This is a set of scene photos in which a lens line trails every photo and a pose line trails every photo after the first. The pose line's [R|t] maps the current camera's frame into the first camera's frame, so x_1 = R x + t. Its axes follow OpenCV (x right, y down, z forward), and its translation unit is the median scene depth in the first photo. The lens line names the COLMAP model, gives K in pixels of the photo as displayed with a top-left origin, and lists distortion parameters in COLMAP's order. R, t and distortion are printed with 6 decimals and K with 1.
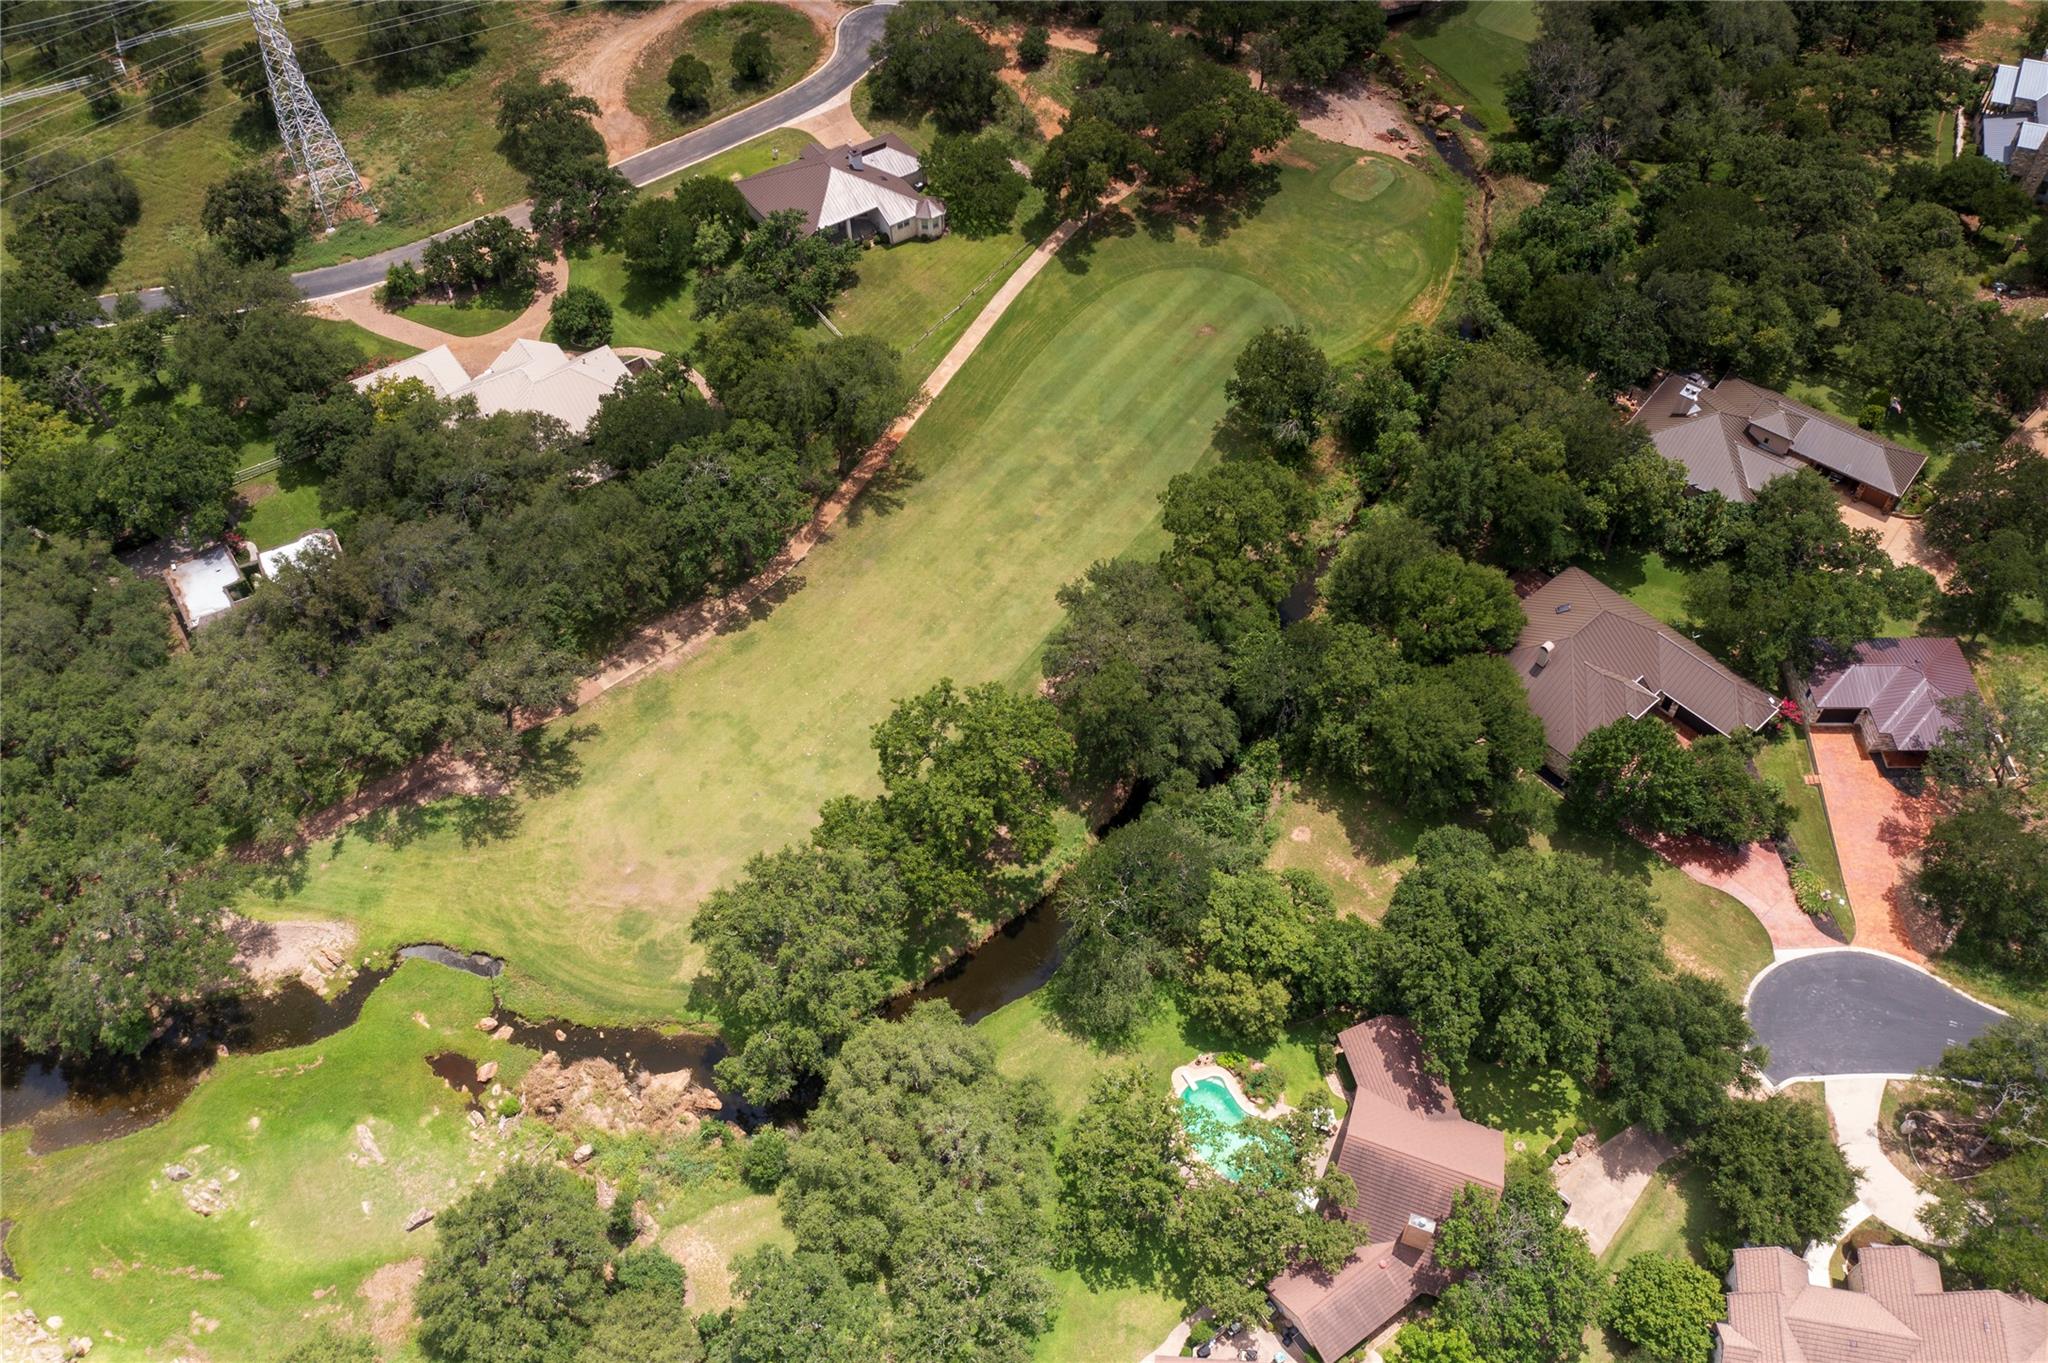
lens RADIAL K [[1610.9, 0, 1029.5], [0, 1610.9, 683.2], [0, 0, 1]] dist [-0.010324, 0.003323]
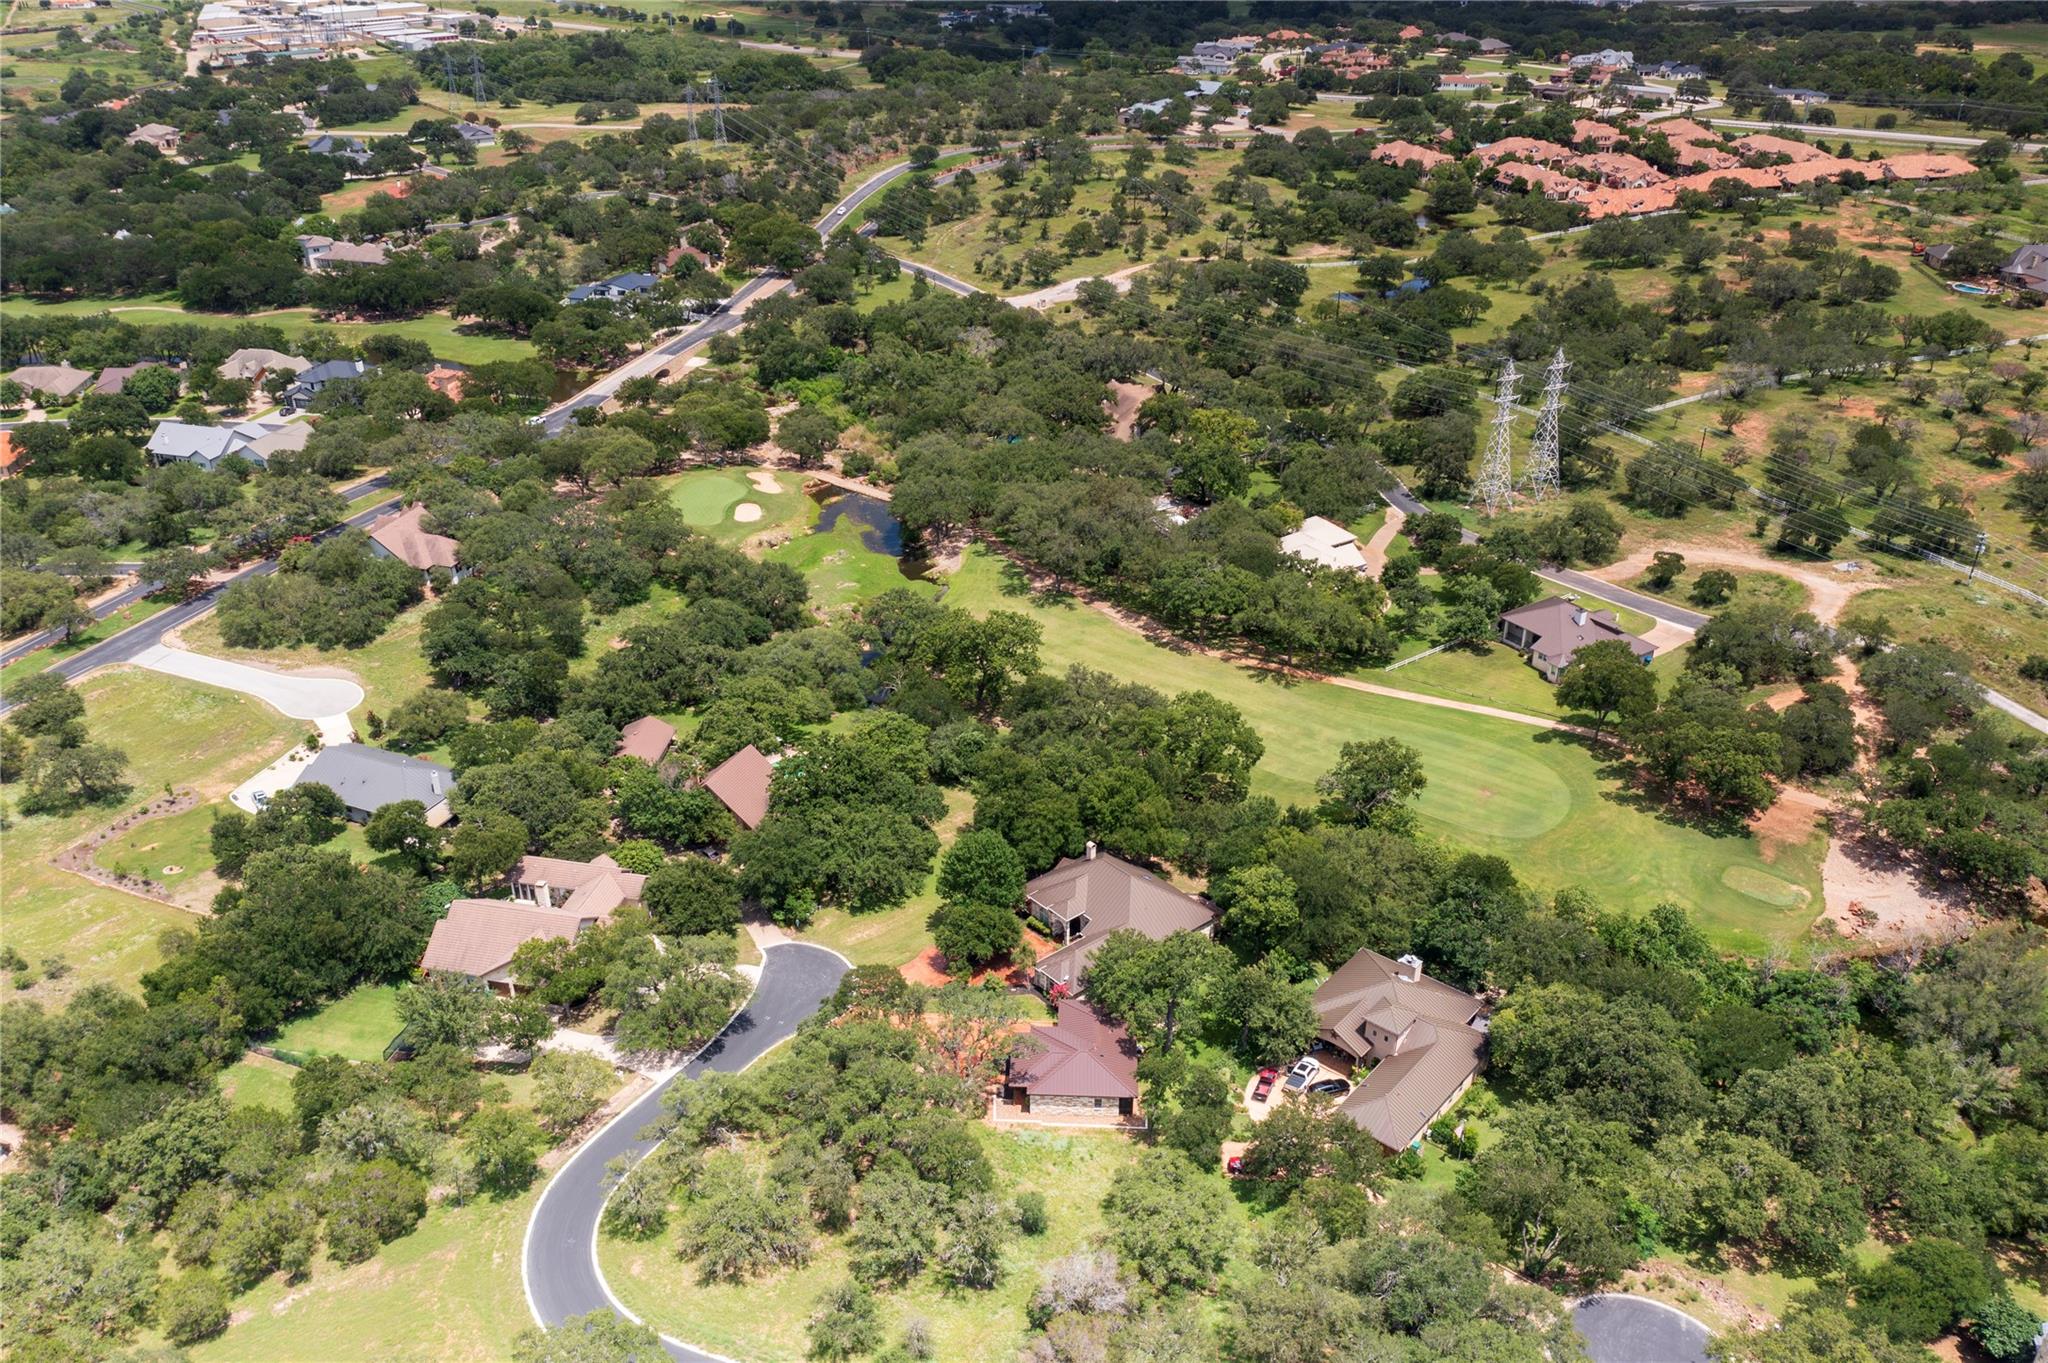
lens RADIAL K [[1610.9, 0, 1027.2], [0, 1610.9, 678.5], [0, 0, 1]] dist [-0.010324, 0.003323]
pose [[-0.017259, 0.473661, -0.880538, 1.326497], [-0.773239, 0.551999, 0.312088, -0.441076], [0.633880, 0.686253, 0.356726, 0.348466]]
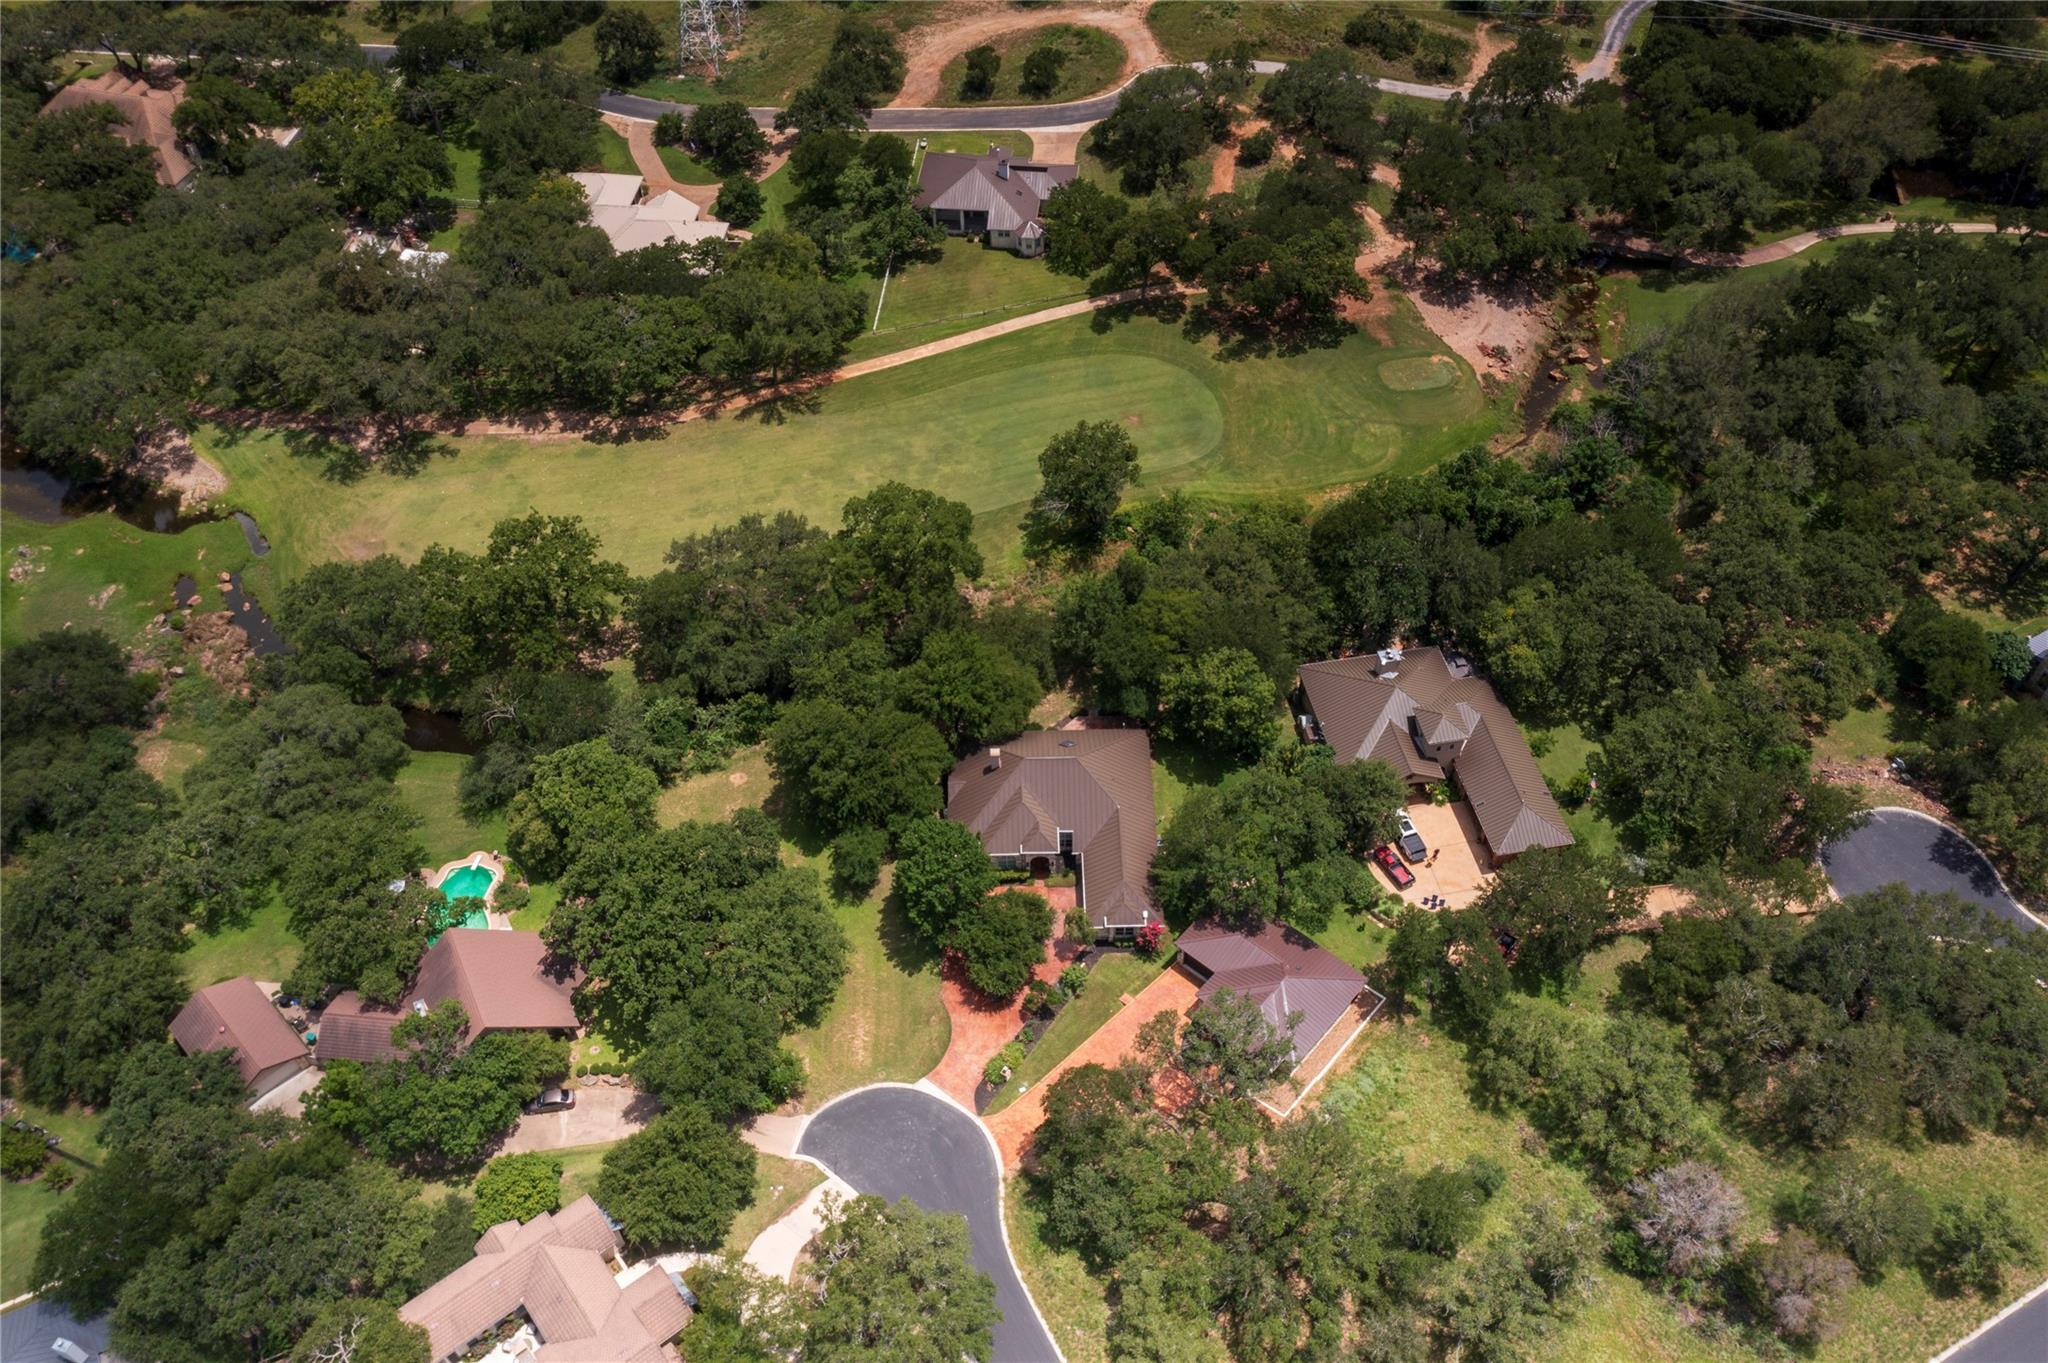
lens RADIAL K [[1610.9, 0, 1029.5], [0, 1610.9, 699.5], [0, 0, 1]] dist [-0.010324, 0.003323]
pose [[0.760947, 0.490704, -0.424463, 0.703571], [-0.498416, 0.860943, 0.101776, -0.156486], [0.415380, 0.134114, 0.899707, 0.044268]]
